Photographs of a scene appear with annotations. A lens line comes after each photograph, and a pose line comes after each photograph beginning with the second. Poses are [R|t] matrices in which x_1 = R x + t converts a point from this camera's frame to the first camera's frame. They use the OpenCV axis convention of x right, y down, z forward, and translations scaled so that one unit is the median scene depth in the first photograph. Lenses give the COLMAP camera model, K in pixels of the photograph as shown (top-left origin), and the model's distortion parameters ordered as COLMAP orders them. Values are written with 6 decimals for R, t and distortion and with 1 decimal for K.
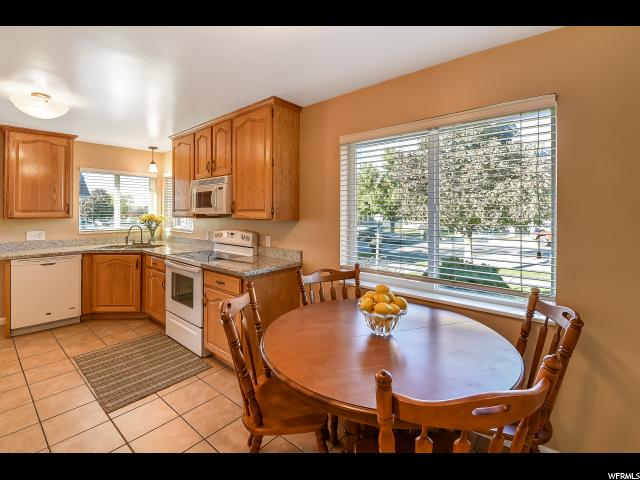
lens RADIAL K [[293.5, 0, 334.2], [0, 293.5, 209.7], [0, 0, 1]] dist [0.015751, -0.015067]
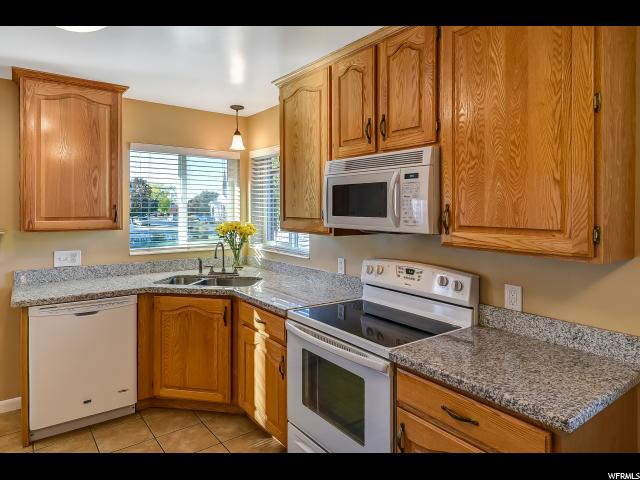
lens RADIAL K [[392.0, 0, 321.7], [0, 392.0, 213.0], [0, 0, 1]] dist [0.004619, 0.000192]
pose [[0.975047, 0.011870, -0.221683, -0.351460], [-0.006653, 0.999683, 0.024265, -0.027158], [0.221901, -0.022185, 0.974817, 0.351901]]
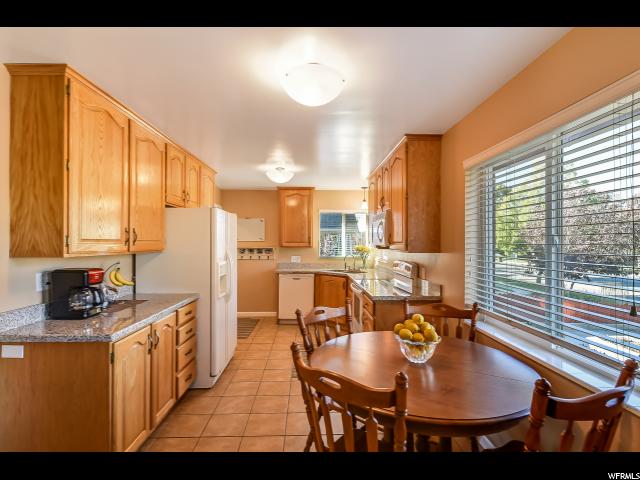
lens RADIAL K [[361.1, 0, 320.0], [0, 361.1, 240.0], [0, 0, 1]] dist [-0.000466, -0.000221]
pose [[0.634971, -0.002032, -0.772533, 0.461412], [0.002478, 0.999997, -0.000593, -0.005672], [0.772532, -0.001538, 0.634974, -0.043850]]
